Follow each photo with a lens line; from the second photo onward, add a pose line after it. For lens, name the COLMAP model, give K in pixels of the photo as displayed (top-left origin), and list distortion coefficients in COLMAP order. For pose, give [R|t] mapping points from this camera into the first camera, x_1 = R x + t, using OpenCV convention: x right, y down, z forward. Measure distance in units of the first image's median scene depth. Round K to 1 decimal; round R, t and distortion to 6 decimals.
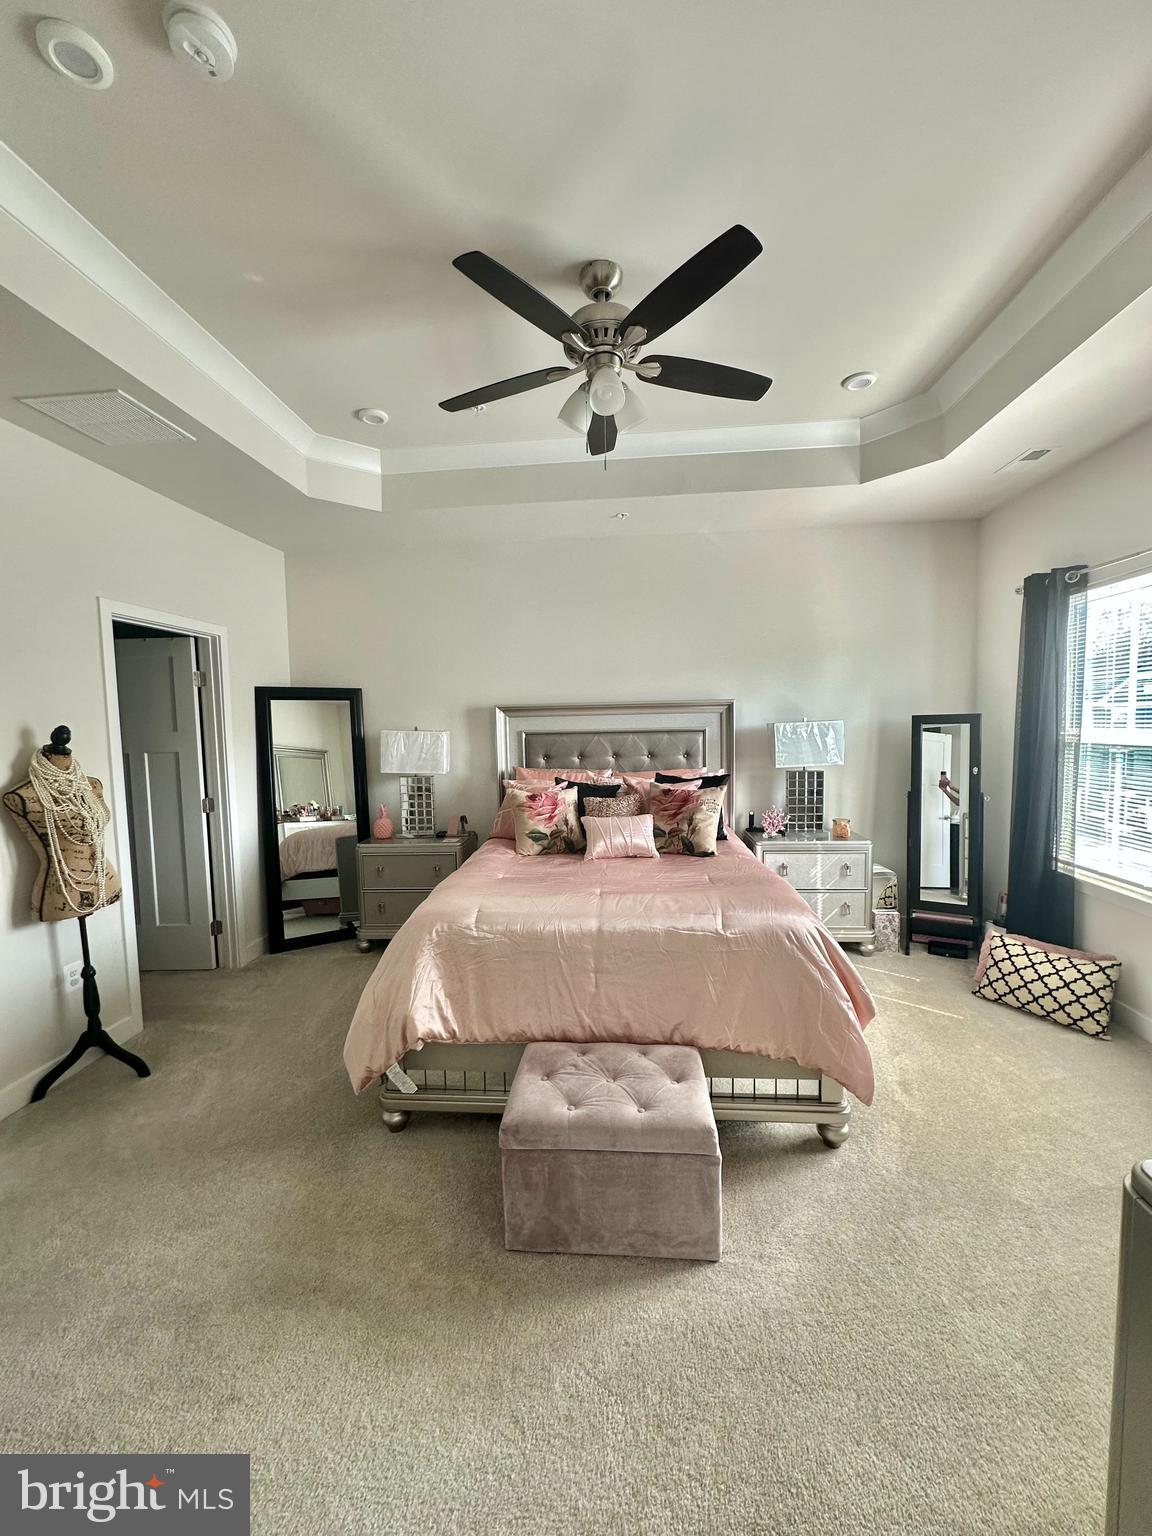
lens RADIAL K [[617.2, 0, 571.8], [0, 617.2, 770.7], [0, 0, 1]] dist [-0.001957, 0.000461]
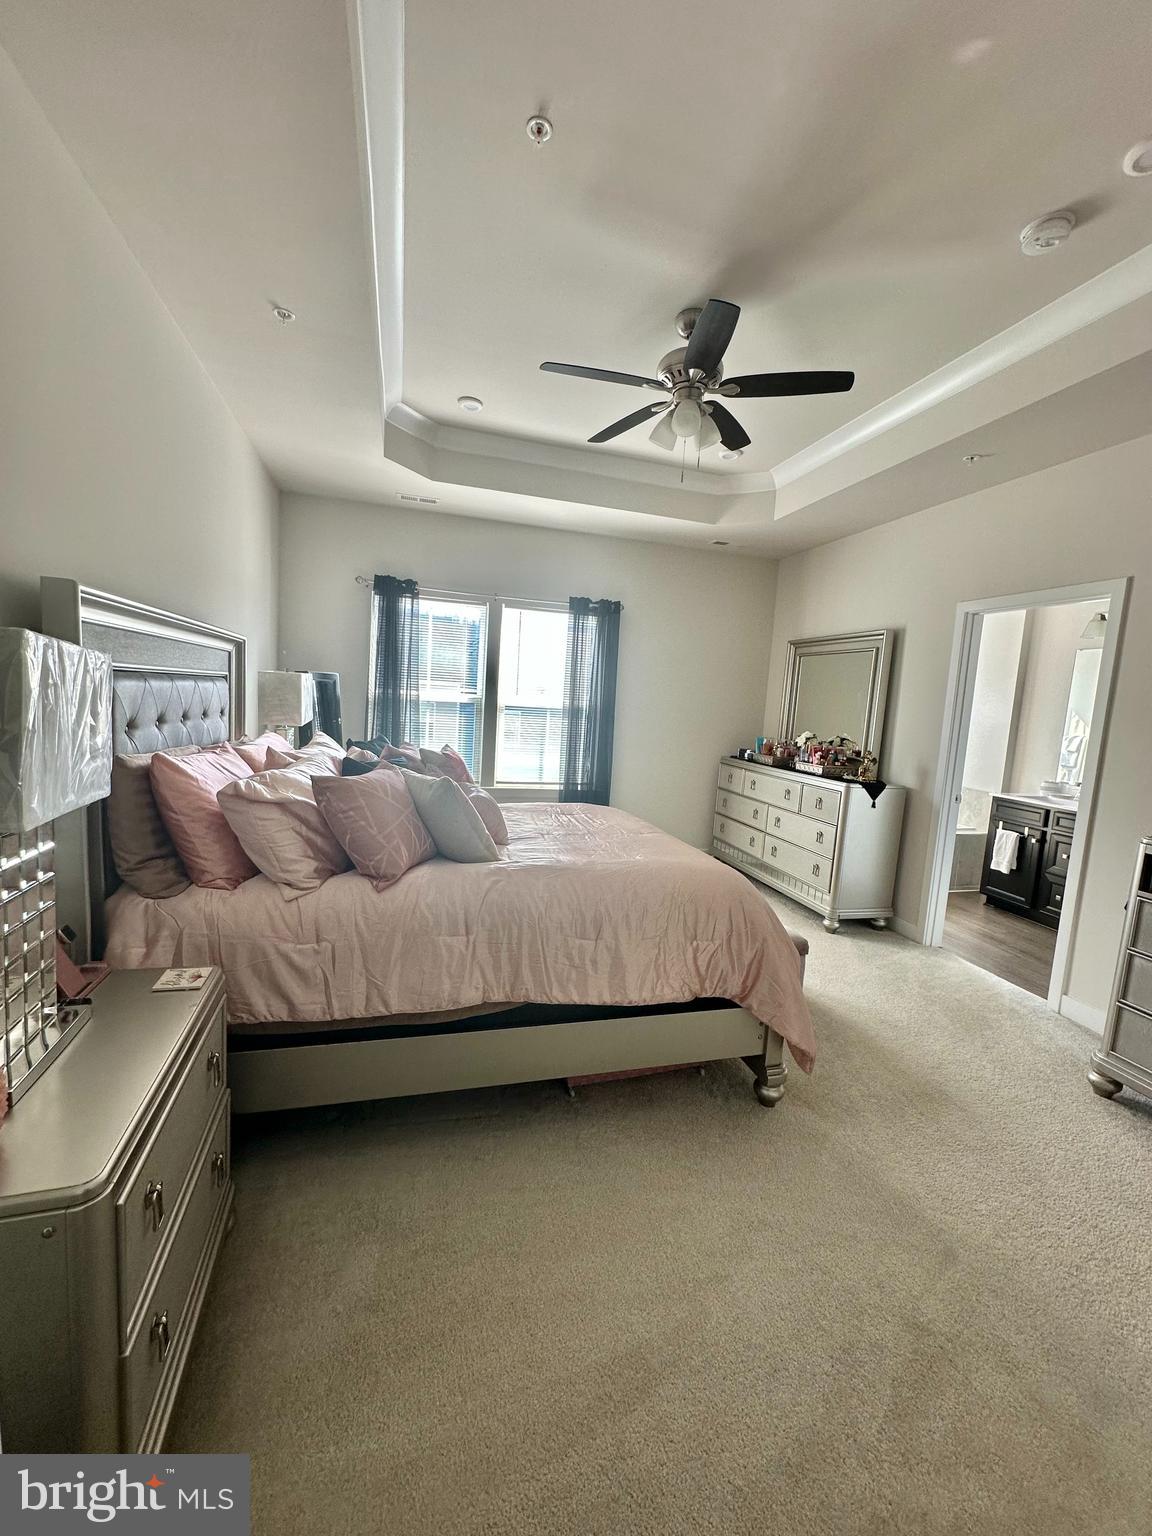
lens RADIAL K [[617.2, 0, 571.8], [0, 617.2, 770.7], [0, 0, 1]] dist [-0.001957, 0.000461]
pose [[-0.364905, -0.113596, 0.924089, -0.576465], [0.016857, 0.991560, 0.128546, -0.045631], [-0.930892, 0.062484, -0.359910, 0.910109]]
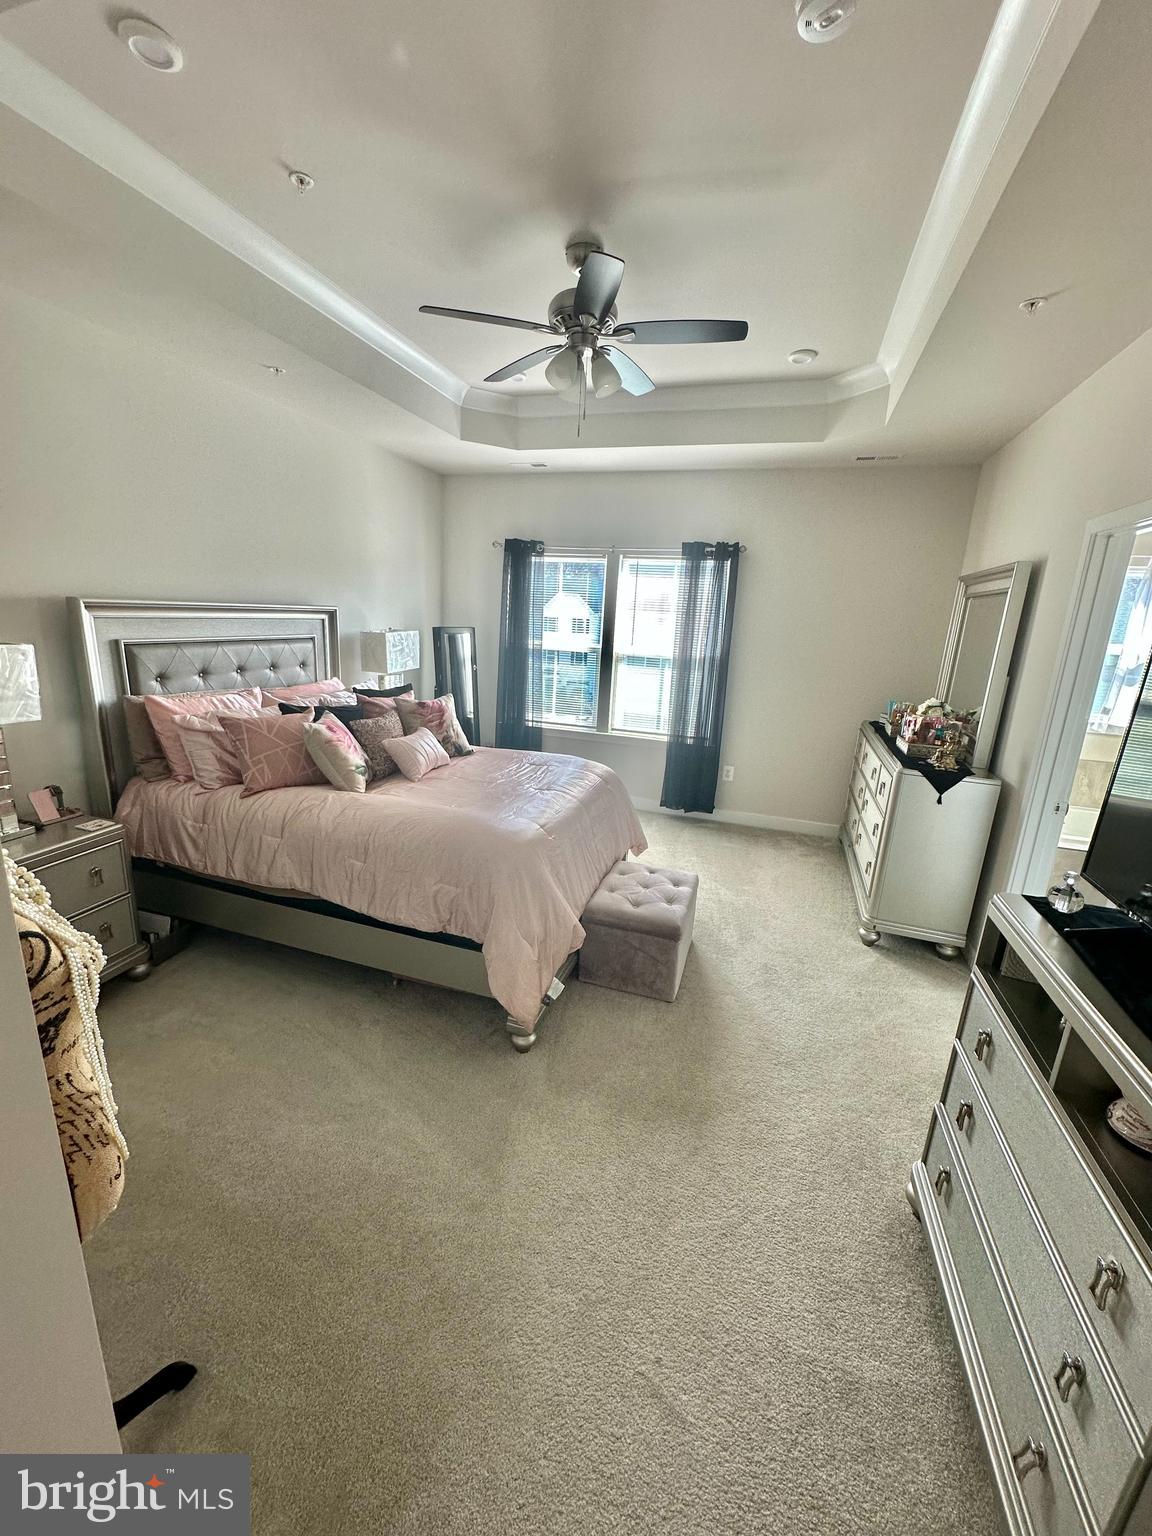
lens RADIAL K [[617.2, 0, 571.8], [0, 617.2, 770.7], [0, 0, 1]] dist [-0.001957, 0.000461]
pose [[0.224009, -0.218843, 0.949699, -0.659959], [0.022010, 0.975350, 0.219563, -0.068208], [-0.974338, -0.028281, 0.223304, 0.395134]]
